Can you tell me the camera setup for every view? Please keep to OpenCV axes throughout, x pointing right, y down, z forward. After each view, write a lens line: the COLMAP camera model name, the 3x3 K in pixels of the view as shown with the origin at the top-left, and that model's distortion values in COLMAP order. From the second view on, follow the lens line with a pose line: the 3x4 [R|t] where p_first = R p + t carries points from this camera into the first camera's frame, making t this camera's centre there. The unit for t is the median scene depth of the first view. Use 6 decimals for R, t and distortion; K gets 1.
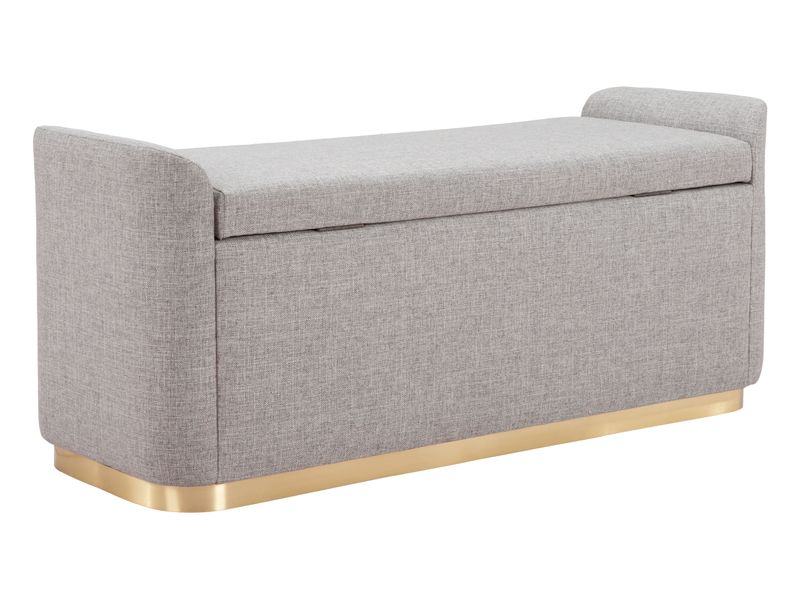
lens RADIAL K [[2341.4, 0, 400.5], [0, 2341.4, 297.7], [0, 0, 1]] dist [-0.204194, 0.000000]
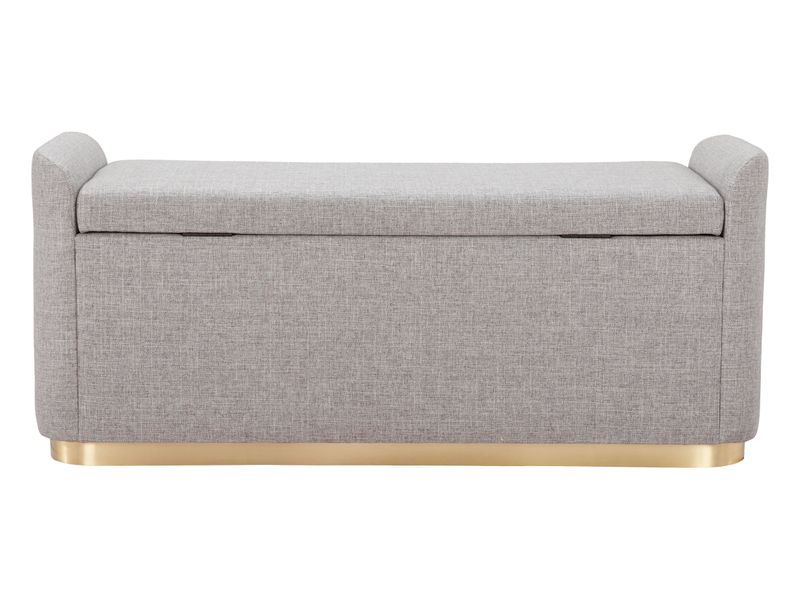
lens RADIAL K [[2341.4, 0, 400.9], [0, 2341.4, 302.2], [0, 0, 1]] dist [-0.204194, 0.000000]
pose [[0.805262, 0.104851, -0.583575, 0.674295], [-0.110791, 0.993513, 0.025626, -0.034871], [0.582476, 0.044019, 0.811655, 0.134478]]
